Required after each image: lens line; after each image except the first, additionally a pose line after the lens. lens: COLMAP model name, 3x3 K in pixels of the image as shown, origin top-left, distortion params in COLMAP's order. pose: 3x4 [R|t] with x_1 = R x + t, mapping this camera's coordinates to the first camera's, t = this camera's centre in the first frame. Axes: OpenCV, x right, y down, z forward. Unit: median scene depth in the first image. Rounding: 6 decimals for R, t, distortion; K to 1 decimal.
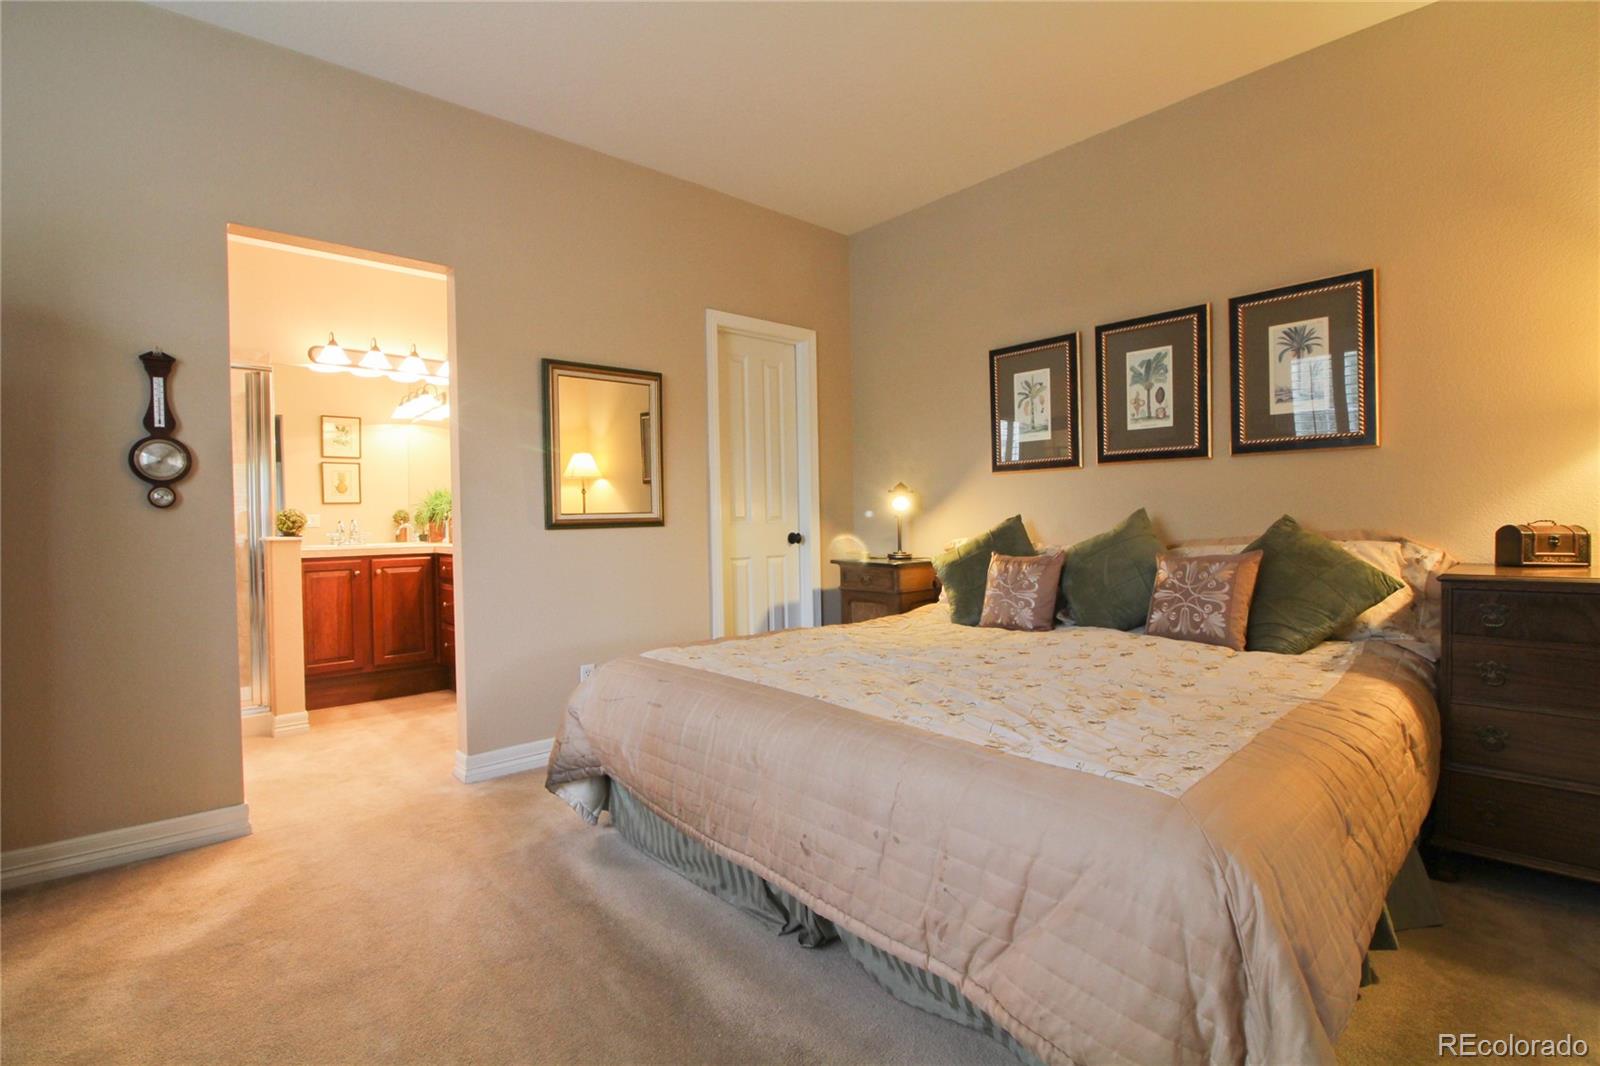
lens RADIAL K [[748.0, 0, 813.6], [0, 748.0, 532.1], [0, 0, 1]] dist [0.002480, -0.013796]
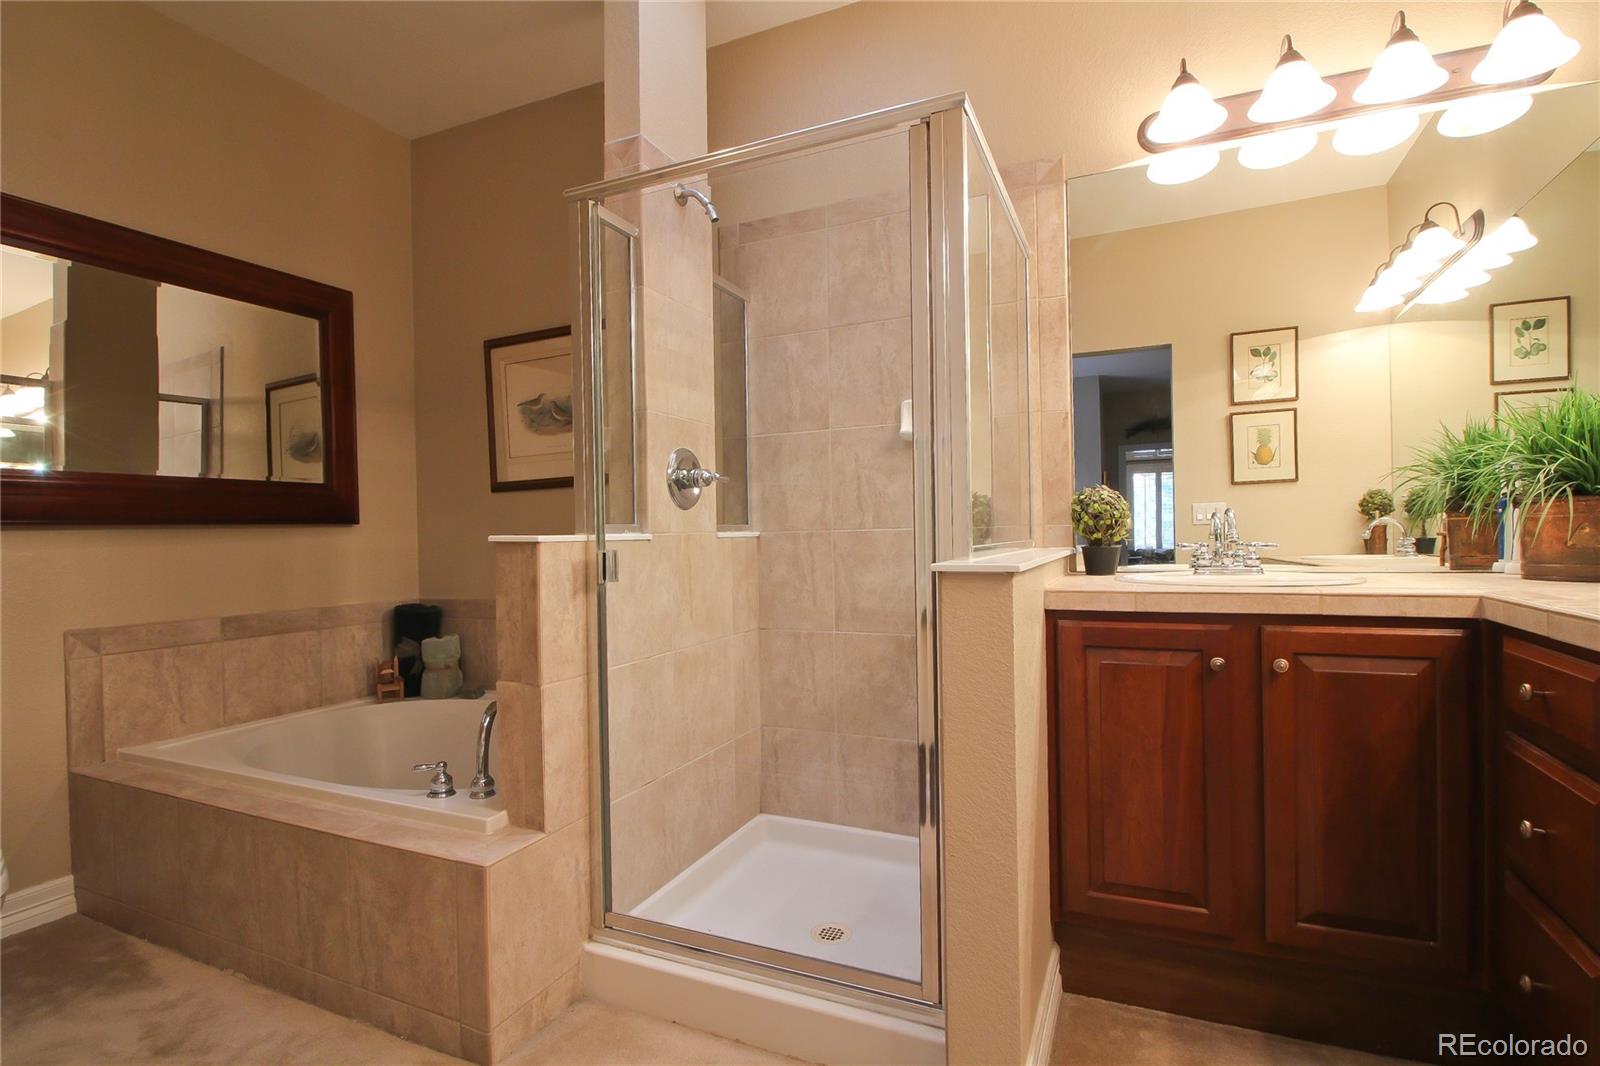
lens RADIAL K [[758.0, 0, 816.3], [0, 758.0, 531.5], [0, 0, 1]] dist [0.002393, -0.014673]
pose [[0.406621, 0.009234, -0.913550, -0.350856], [-0.000796, 0.999952, 0.009753, -0.008705], [0.913597, -0.003239, 0.406609, 0.657067]]
